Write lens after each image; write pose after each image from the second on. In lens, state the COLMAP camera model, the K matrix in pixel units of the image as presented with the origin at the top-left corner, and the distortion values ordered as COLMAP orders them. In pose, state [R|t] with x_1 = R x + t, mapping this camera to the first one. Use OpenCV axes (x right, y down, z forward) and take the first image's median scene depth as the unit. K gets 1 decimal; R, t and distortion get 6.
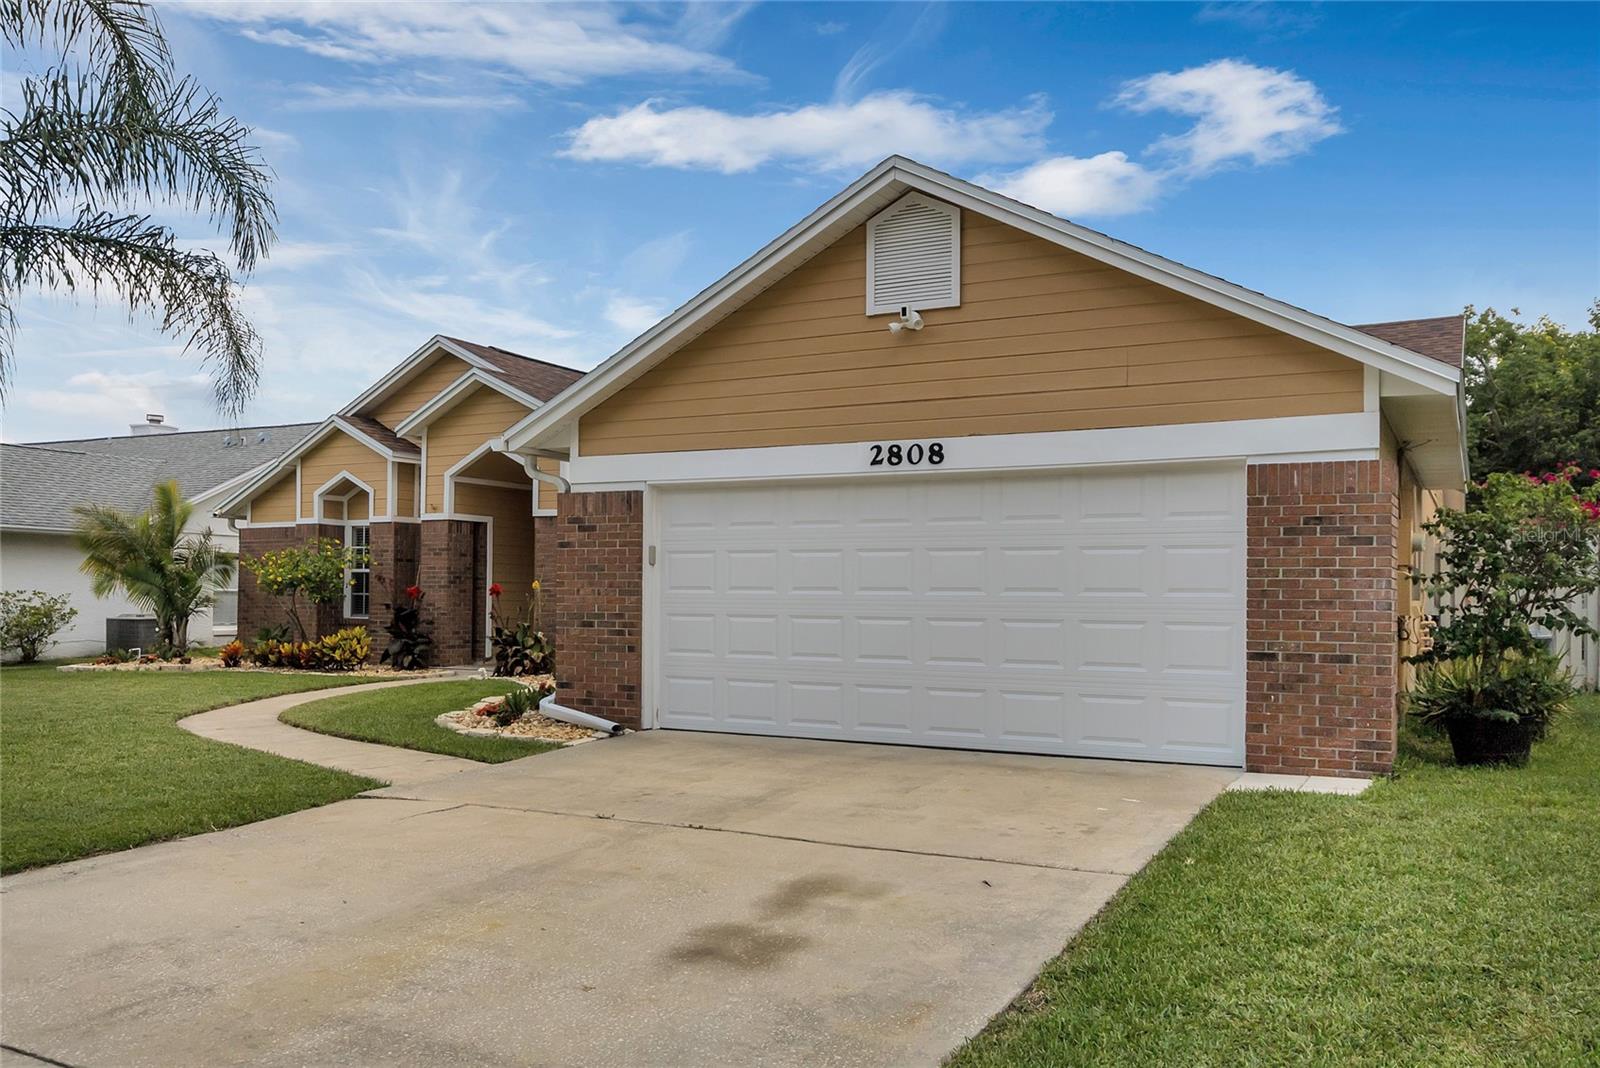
lens RADIAL K [[1225.4, 0, 802.2], [0, 1225.4, 579.9], [0, 0, 1]] dist [-0.003527, -0.000686]
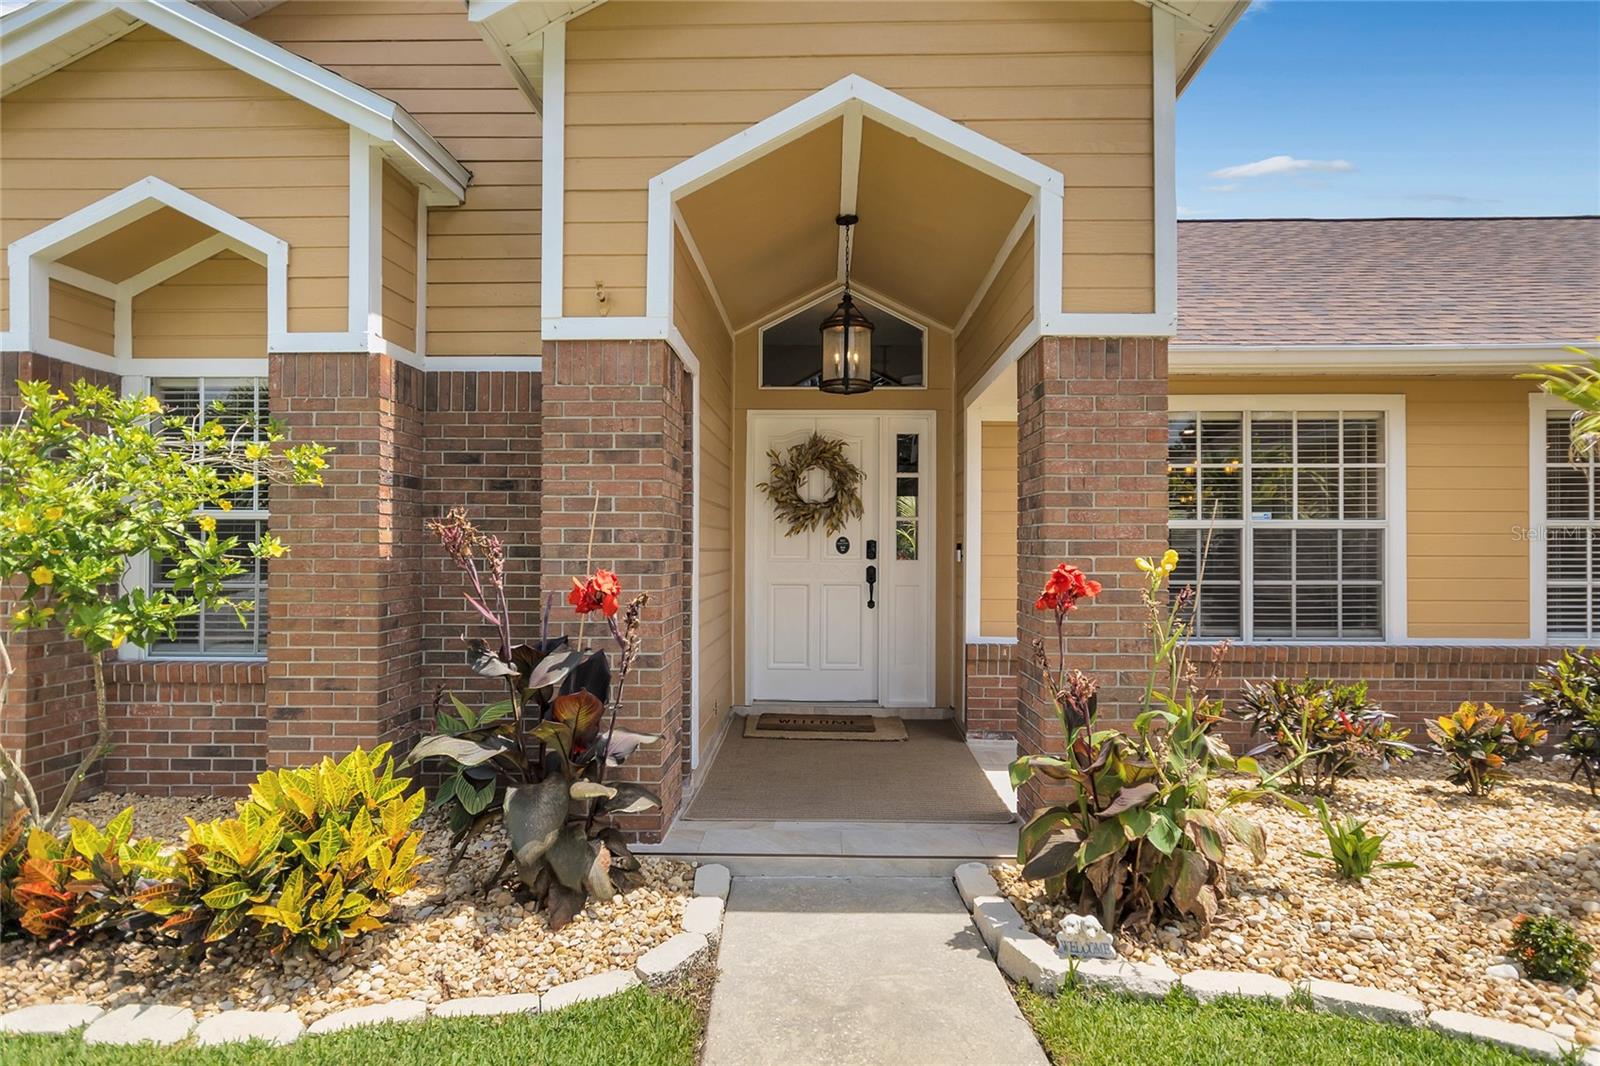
lens RADIAL K [[886.4, 0, 800.0], [0, 886.4, 533.0], [0, 0, 1]] dist [0.001590, 0.000459]
pose [[0.896793, 0.002858, 0.442442, -0.604784], [-0.003022, 0.999995, -0.000335, -0.005037], [-0.442441, -0.001036, 0.896797, 1.358049]]
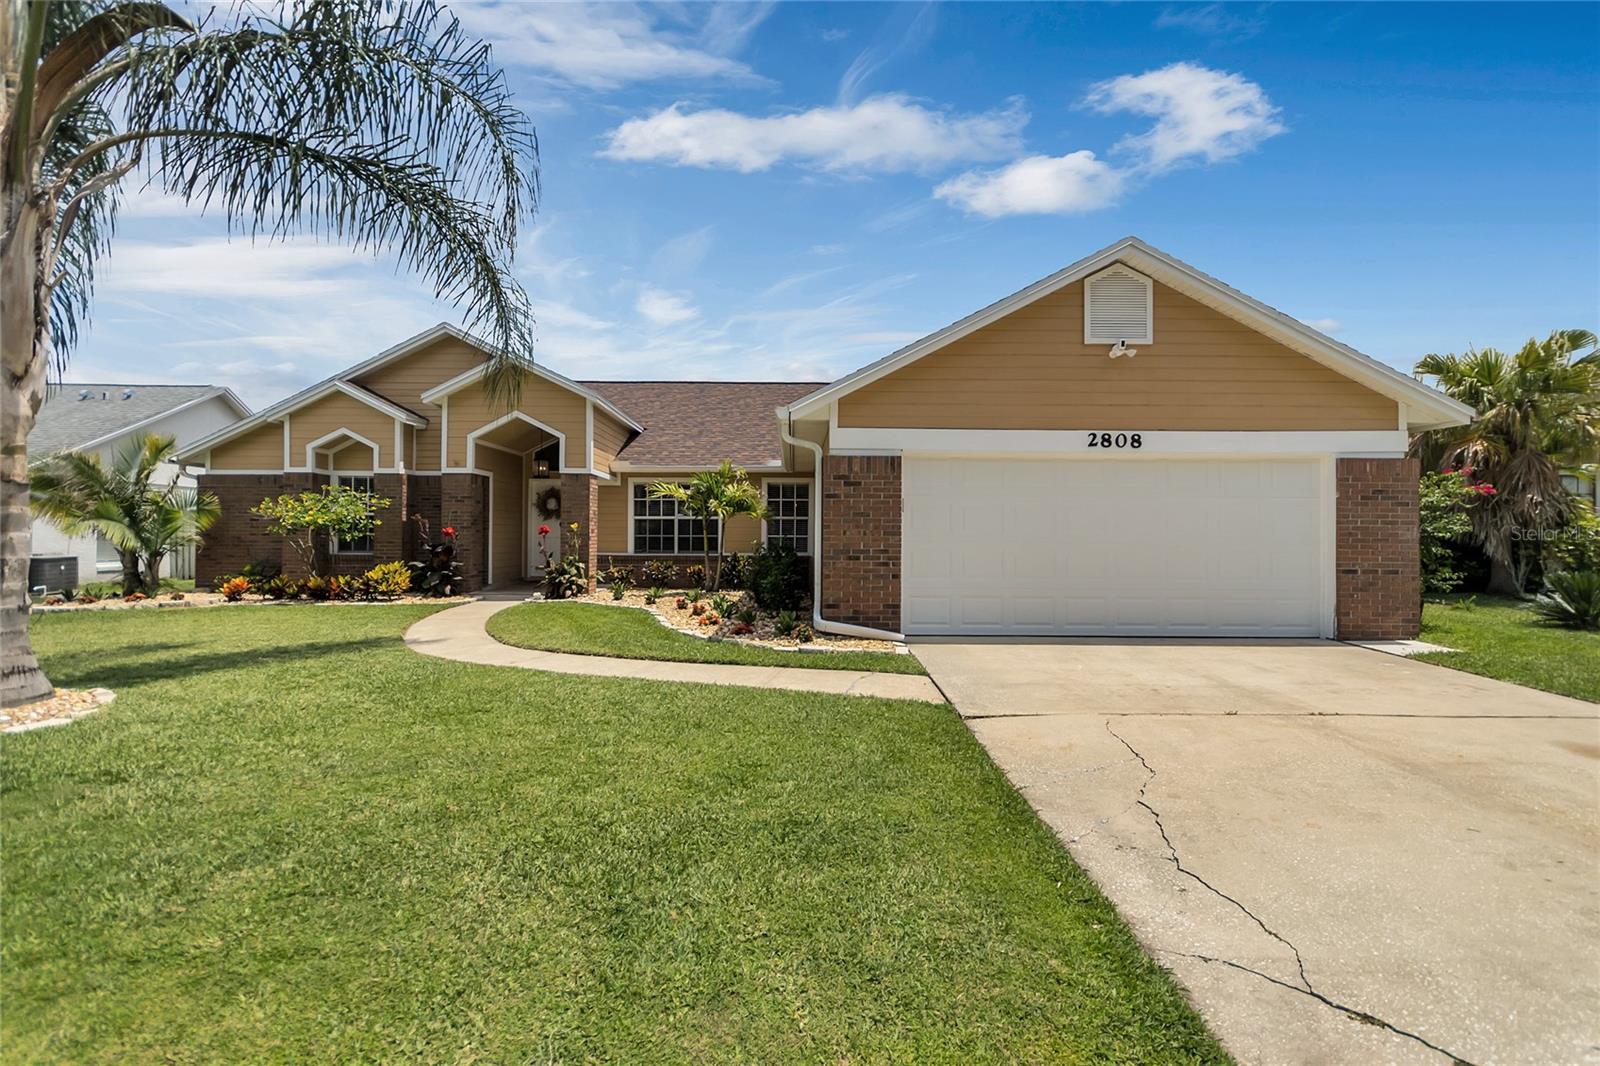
lens RADIAL K [[725.4, 0, 772.1], [0, 725.4, 526.8], [0, 0, 1]] dist [0.004802, 0.000646]
pose [[0.888658, 0.002710, 0.458562, -0.606180], [-0.004842, 0.999982, 0.003473, 0.000803], [-0.458545, -0.005307, 0.888655, 0.362116]]
